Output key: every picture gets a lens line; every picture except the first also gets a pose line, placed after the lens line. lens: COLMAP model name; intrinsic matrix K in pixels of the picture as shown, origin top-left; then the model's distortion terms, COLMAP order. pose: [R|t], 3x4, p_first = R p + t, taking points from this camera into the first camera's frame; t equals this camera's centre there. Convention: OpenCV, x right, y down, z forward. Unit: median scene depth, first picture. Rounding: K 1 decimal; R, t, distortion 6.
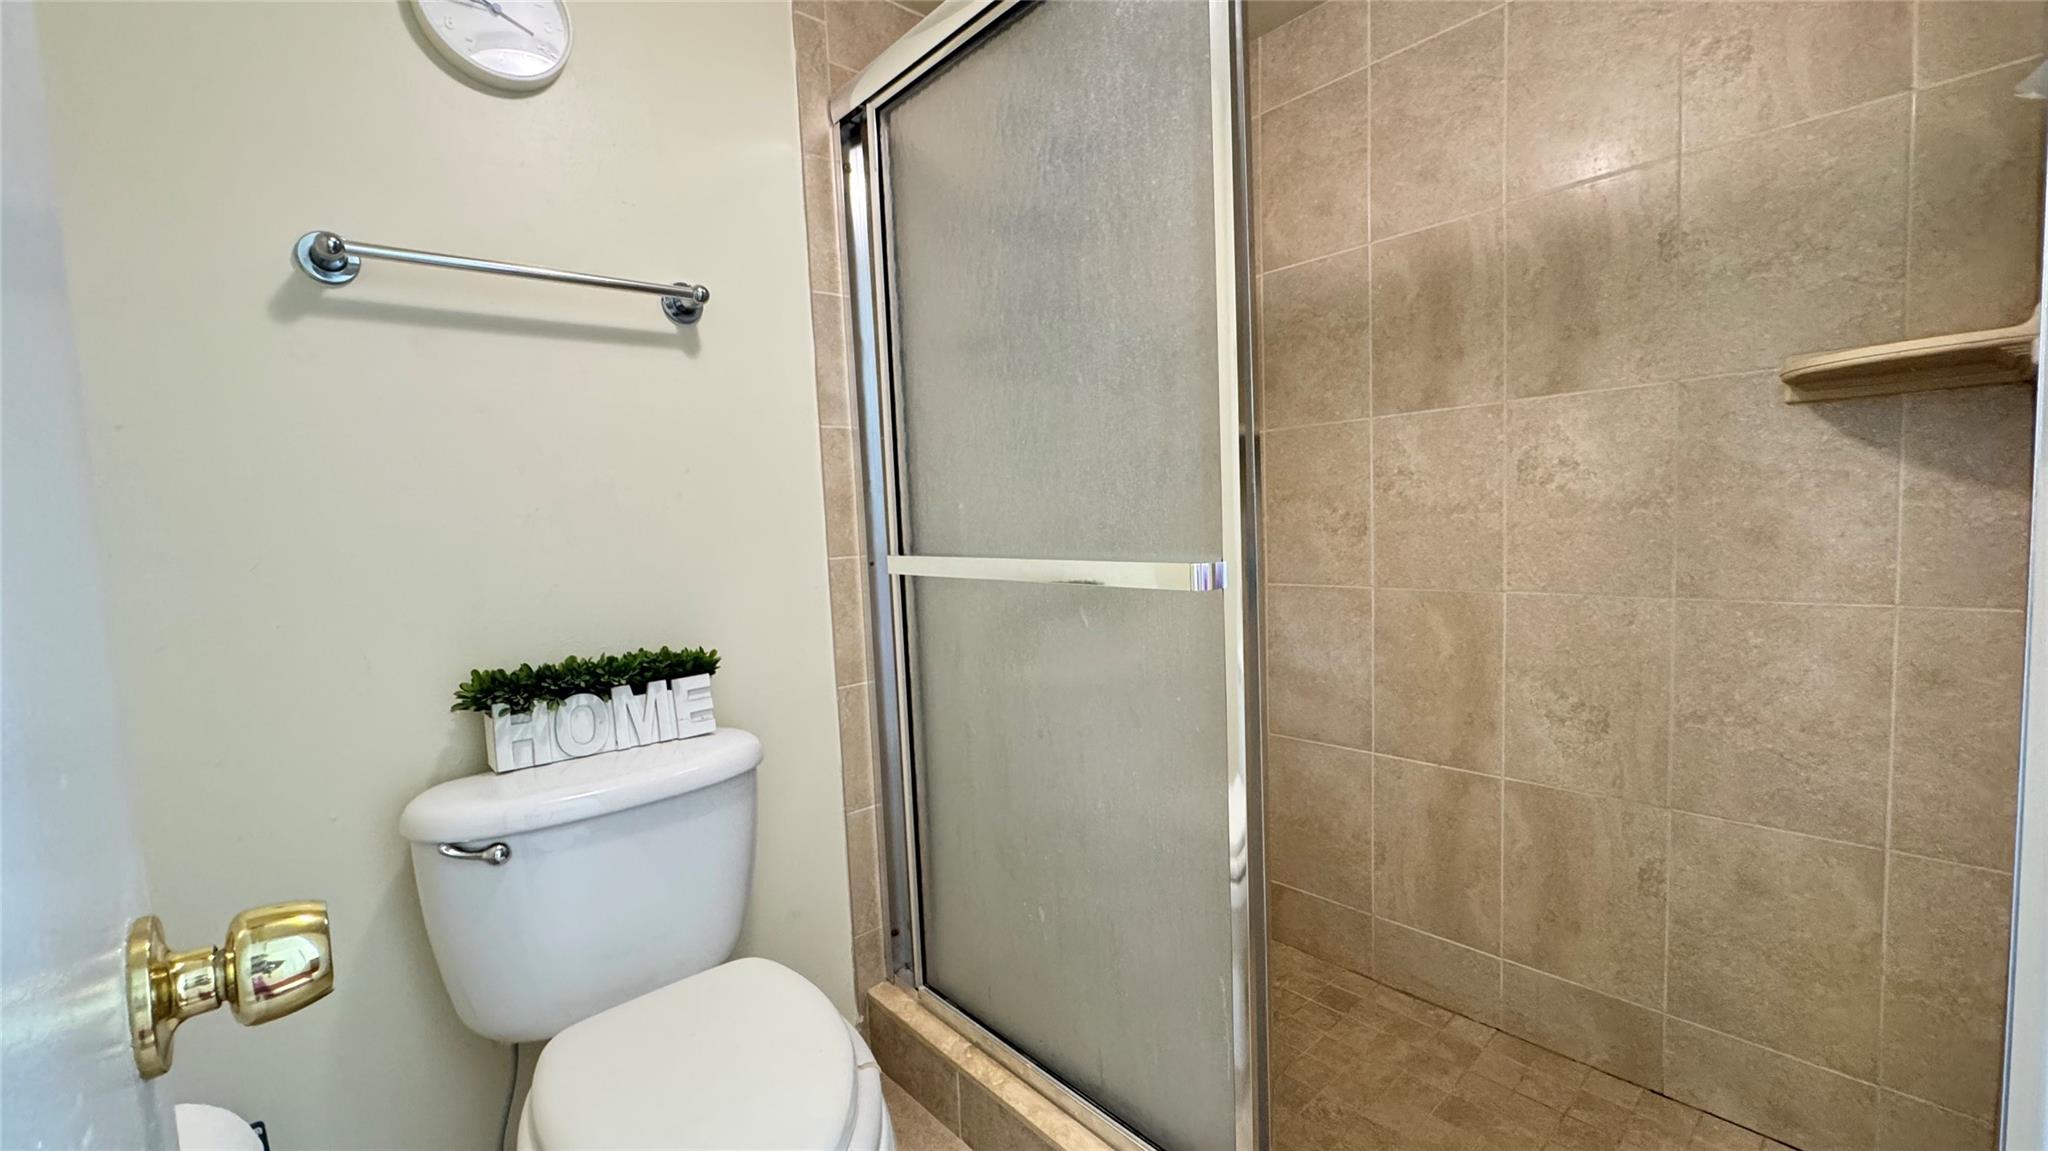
lens RADIAL K [[813.4, 0, 1024.0], [0, 813.4, 575.5], [0, 0, 1]] dist [-0.004611, 0.000260]
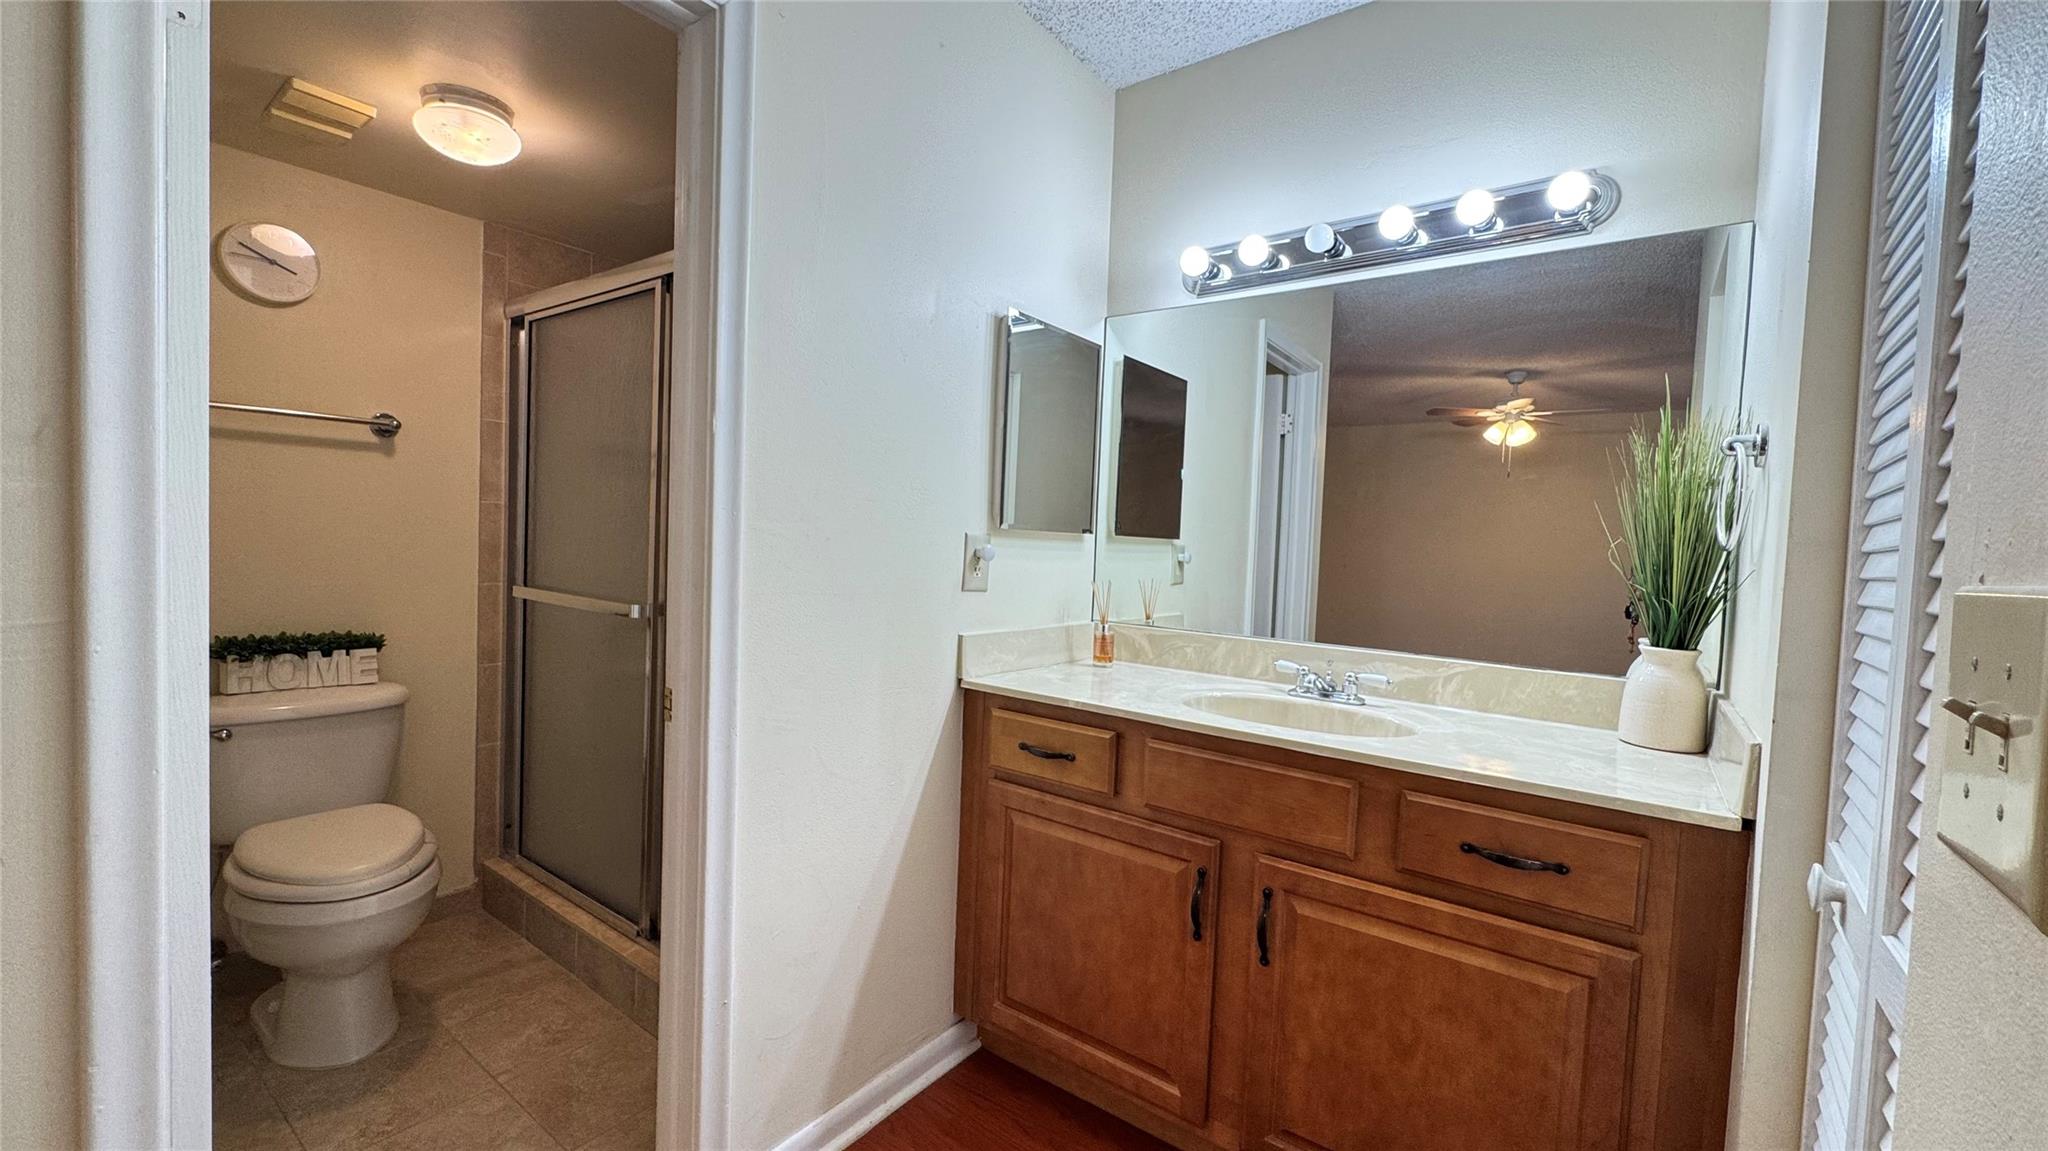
lens RADIAL K [[813.4, 0, 1024.0], [0, 813.4, 575.5], [0, 0, 1]] dist [-0.004611, 0.000260]
pose [[0.973965, 0.077954, 0.212873, 0.477098], [-0.070437, 0.996603, -0.042683, -0.046058], [-0.215478, 0.026578, 0.976147, -0.813316]]
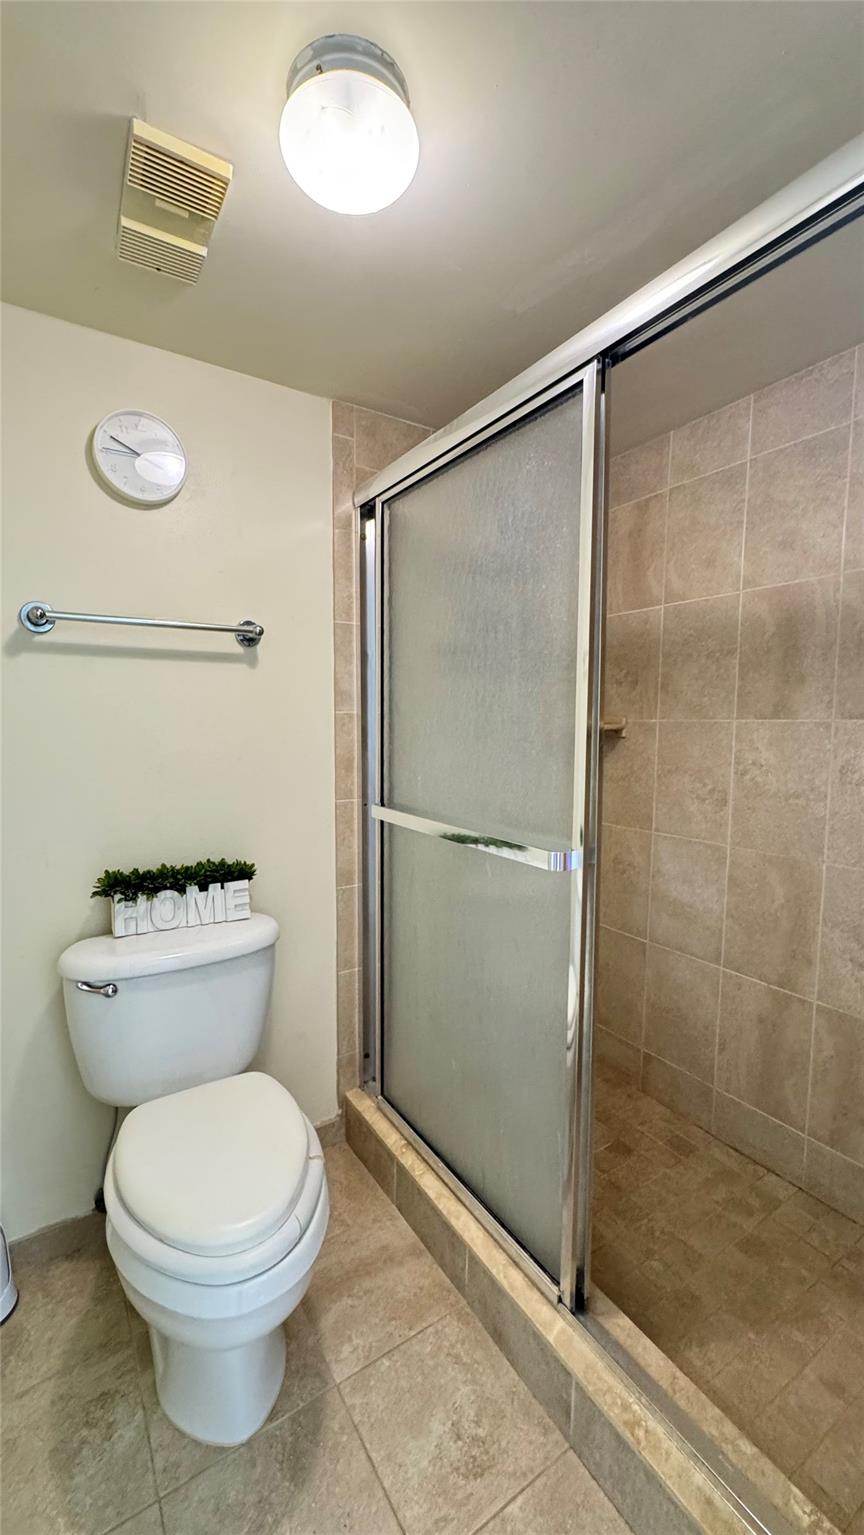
lens RADIAL K [[609.6, 0, 432.1], [0, 609.6, 769.1], [0, 0, 1]] dist [-0.004611, 0.000260]
pose [[0.987549, 0.061684, -0.144714, 0.093291], [-0.061135, 0.998095, 0.008237, -0.101652], [0.144947, 0.000713, 0.989439, -0.076080]]
